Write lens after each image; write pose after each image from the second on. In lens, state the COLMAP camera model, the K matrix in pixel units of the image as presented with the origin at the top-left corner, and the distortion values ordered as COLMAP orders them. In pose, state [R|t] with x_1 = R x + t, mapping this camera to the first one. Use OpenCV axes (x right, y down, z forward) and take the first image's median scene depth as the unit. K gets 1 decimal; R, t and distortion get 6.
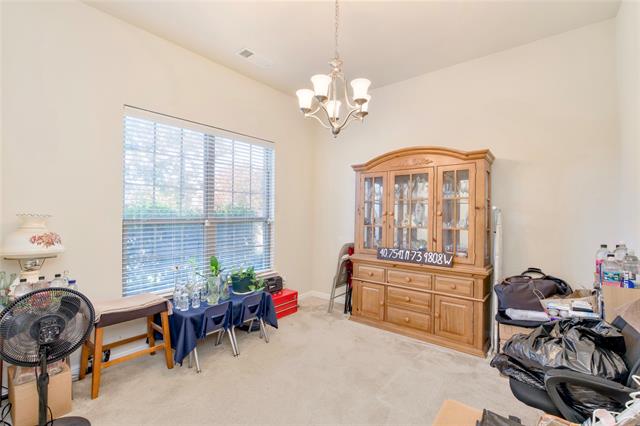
lens RADIAL K [[286.8, 0, 319.9], [0, 286.8, 213.4], [0, 0, 1]] dist [-0.005115, 0.001646]
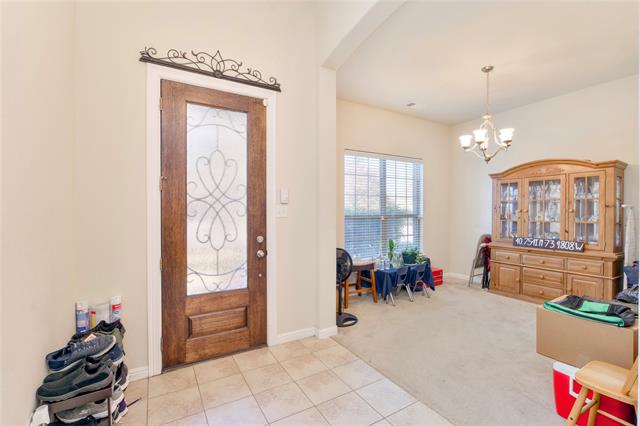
lens RADIAL K [[286.8, 0, 321.7], [0, 286.8, 212.4], [0, 0, 1]] dist [-0.005115, 0.001646]
pose [[0.939877, -0.006518, -0.341451, -0.185267], [0.008432, 0.999956, 0.004122, -0.006057], [0.341409, -0.006753, 0.939891, -0.555510]]
